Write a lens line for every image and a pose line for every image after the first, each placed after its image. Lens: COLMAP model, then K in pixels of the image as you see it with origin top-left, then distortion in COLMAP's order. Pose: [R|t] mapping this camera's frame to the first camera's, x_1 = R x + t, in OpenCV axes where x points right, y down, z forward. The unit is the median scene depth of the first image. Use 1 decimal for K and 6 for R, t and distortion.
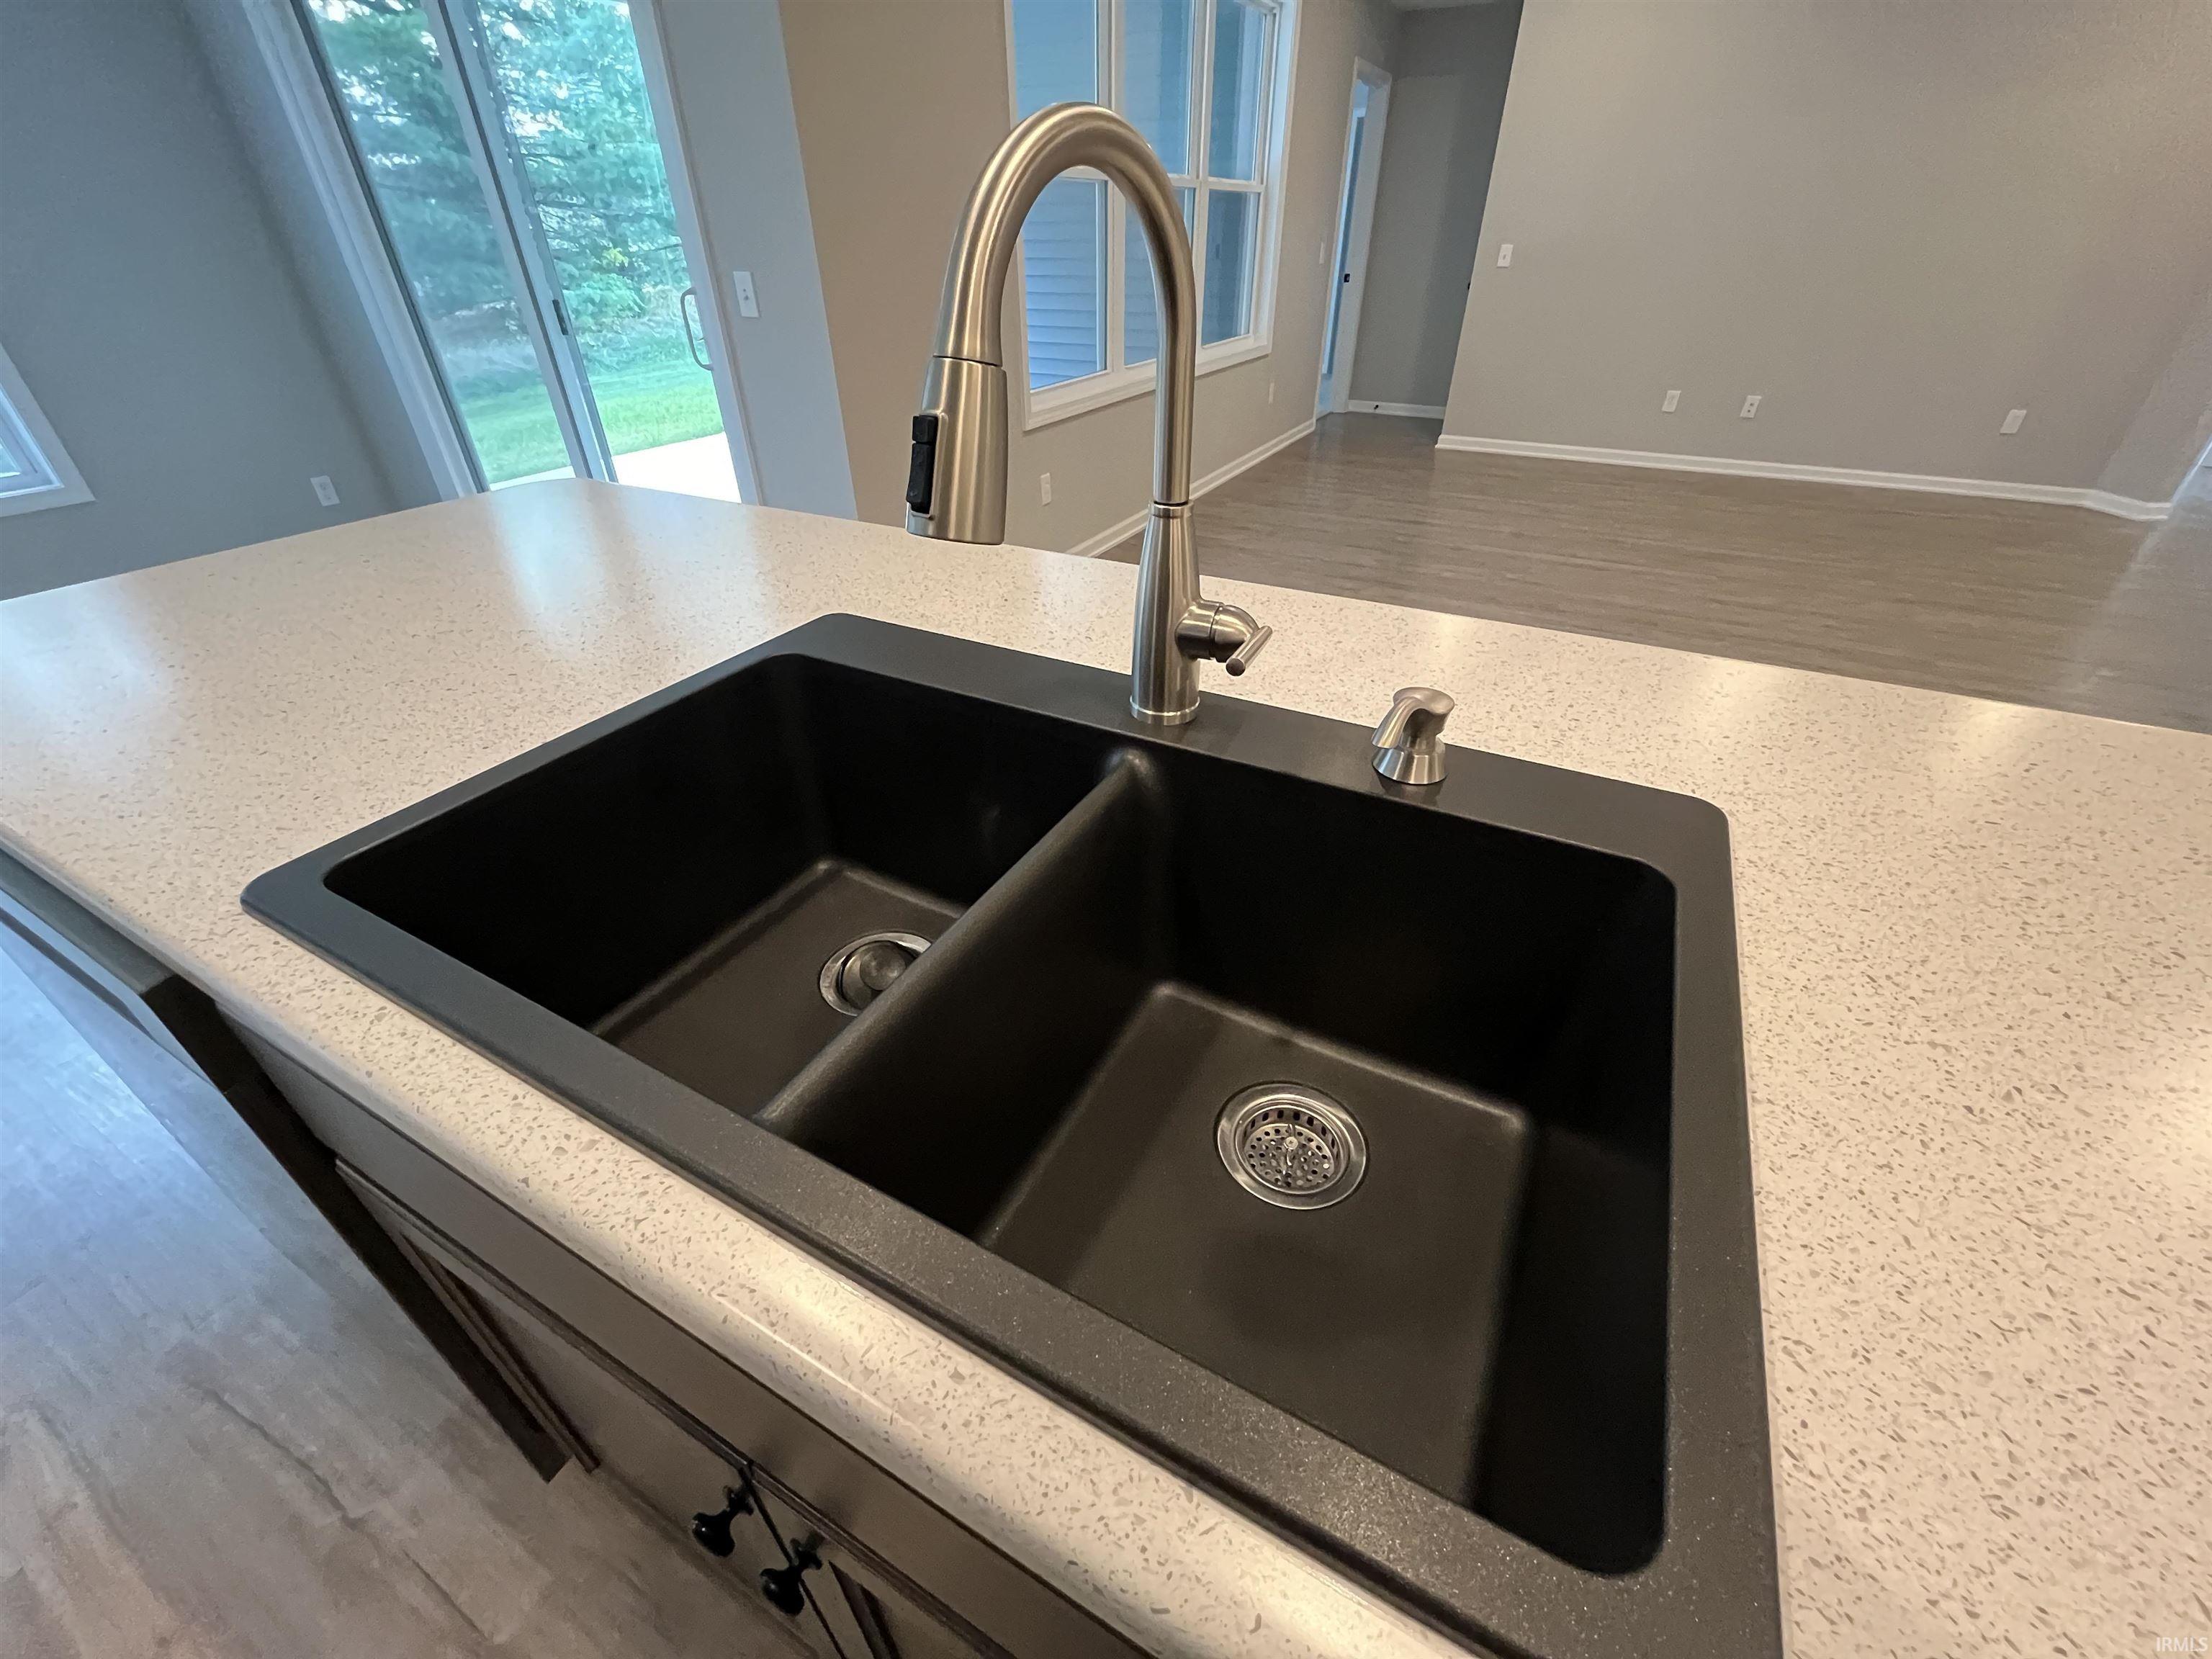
lens RADIAL K [[895.4, 0, 1103.9], [0, 895.4, 830.2], [0, 0, 1]] dist [-0.002959, 0.000074]
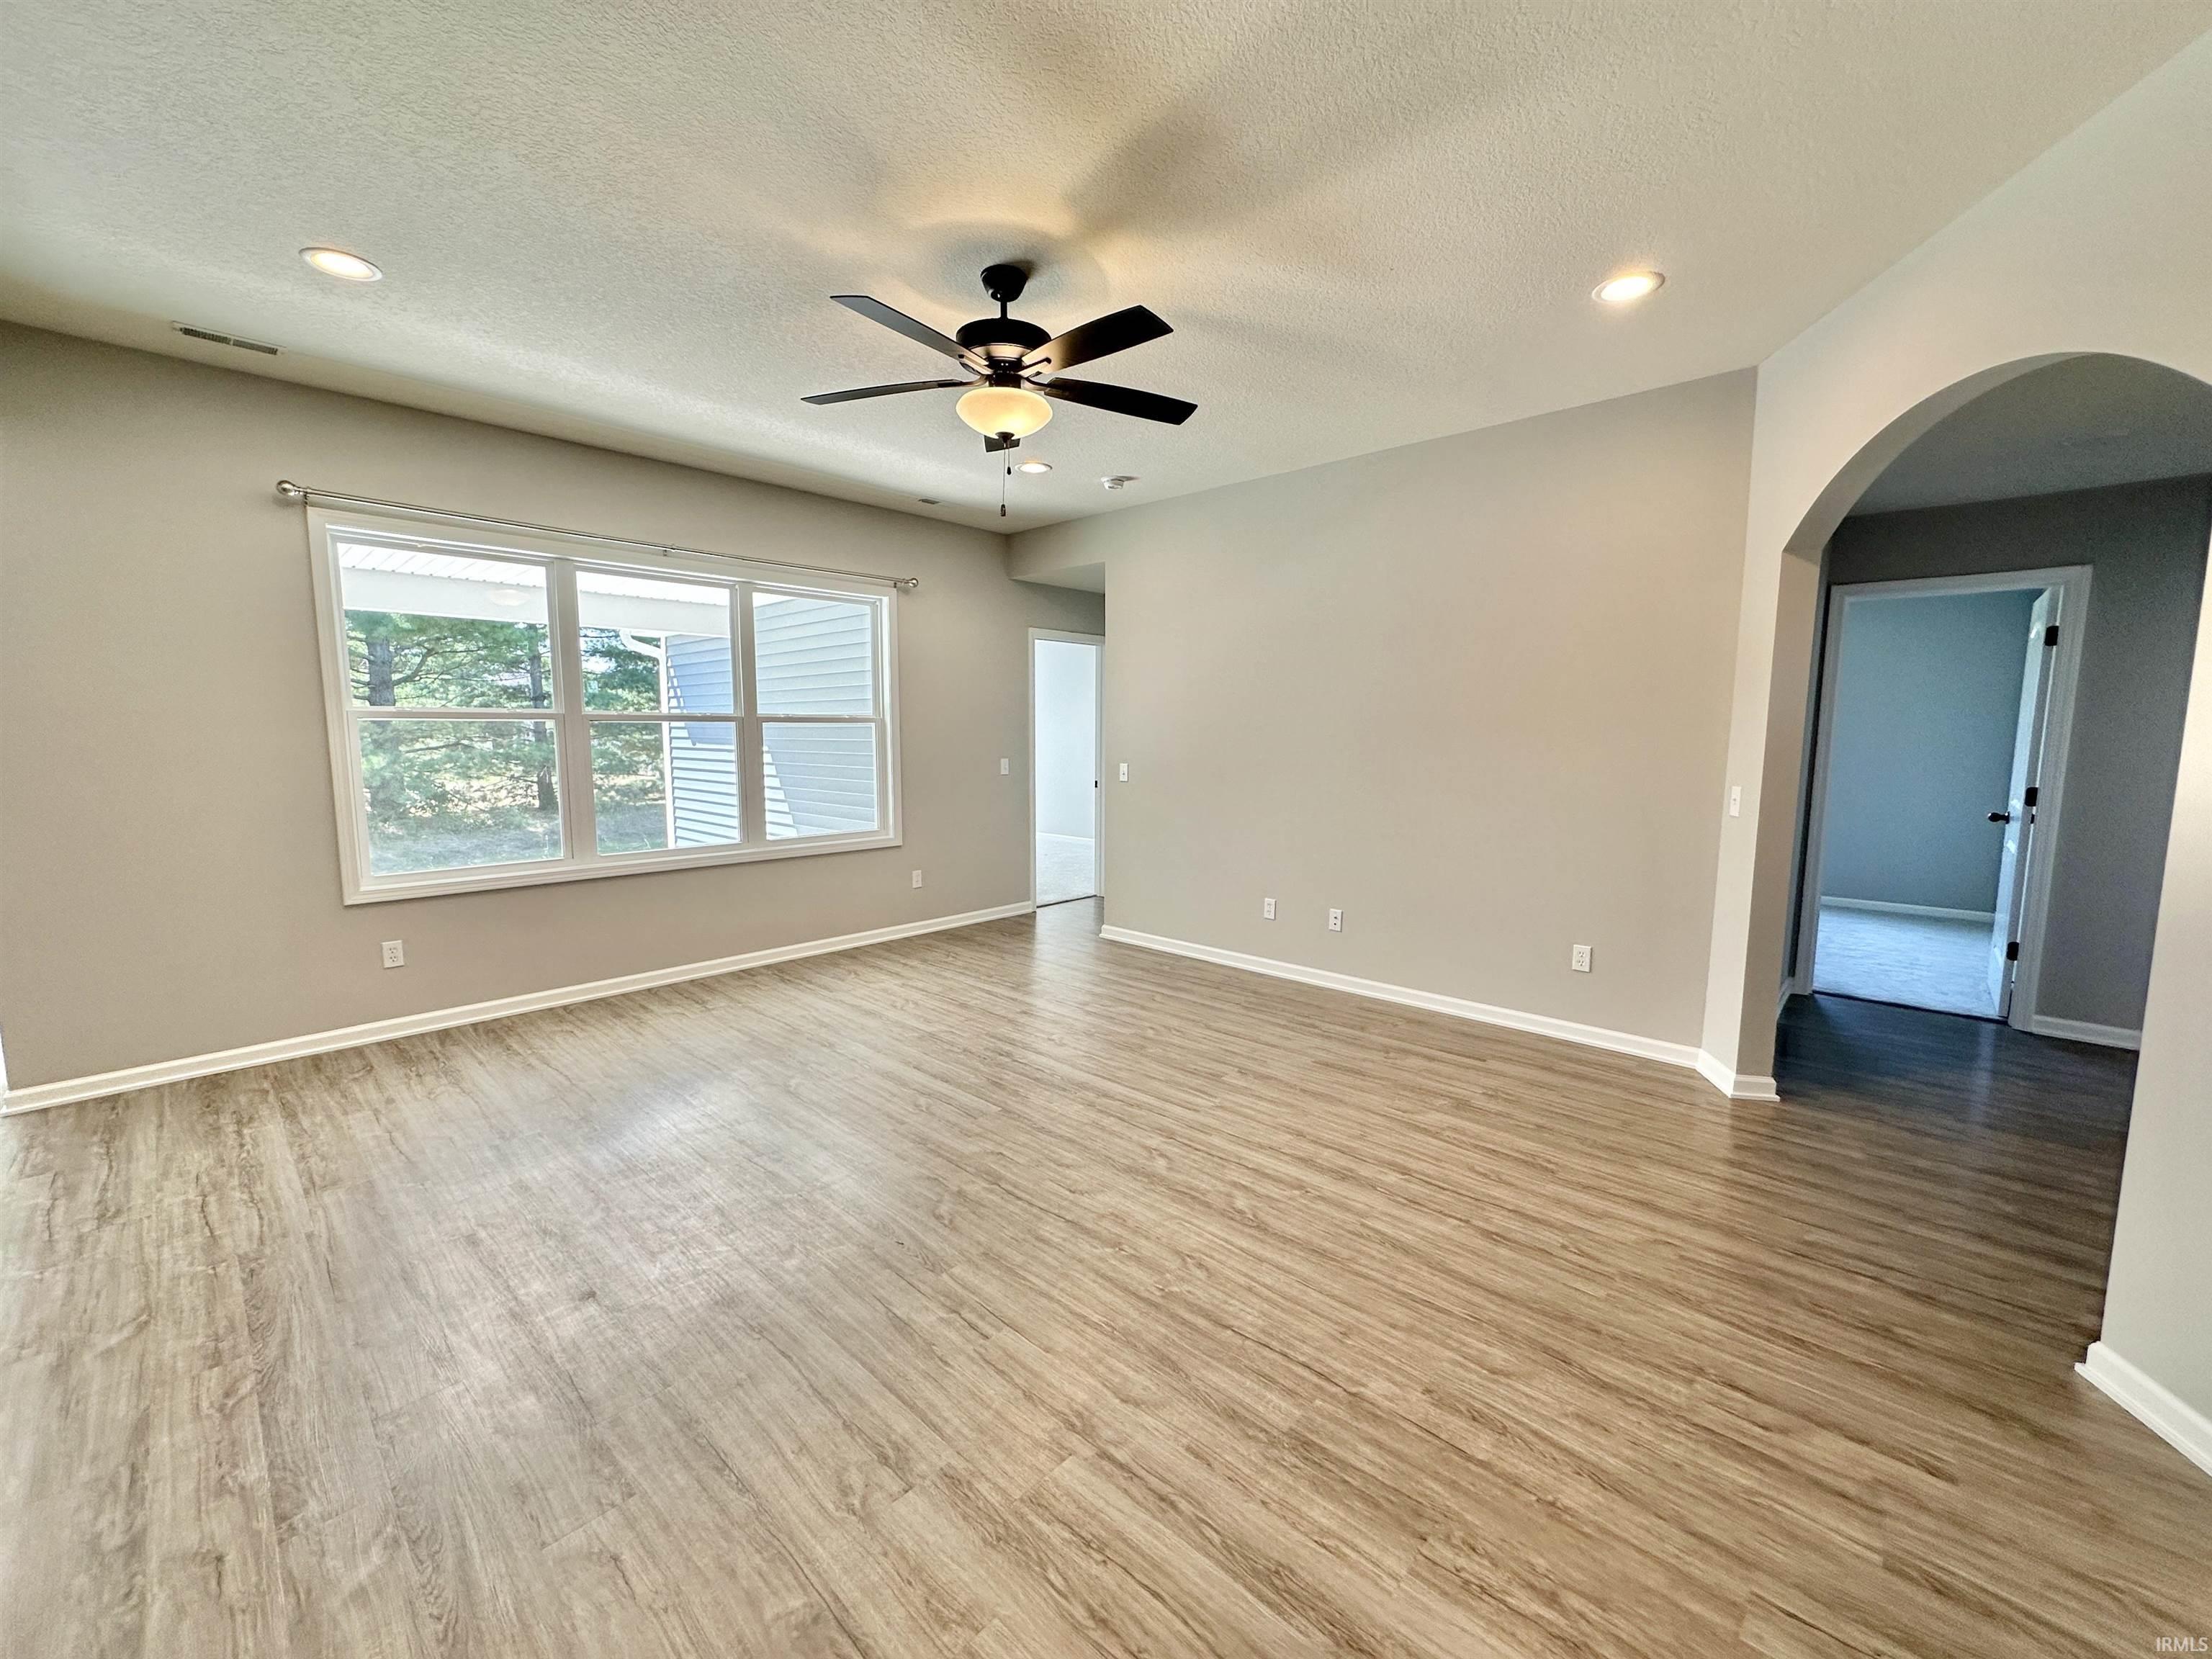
lens RADIAL K [[882.9, 0, 1106.5], [0, 882.9, 829.9], [0, 0, 1]] dist [-0.003513, 0.000925]
pose [[0.965045, 0.038548, -0.259233, 0.943786], [-0.153781, 0.884237, -0.440995, -0.157388], [0.212223, 0.465446, 0.859256, 0.171166]]
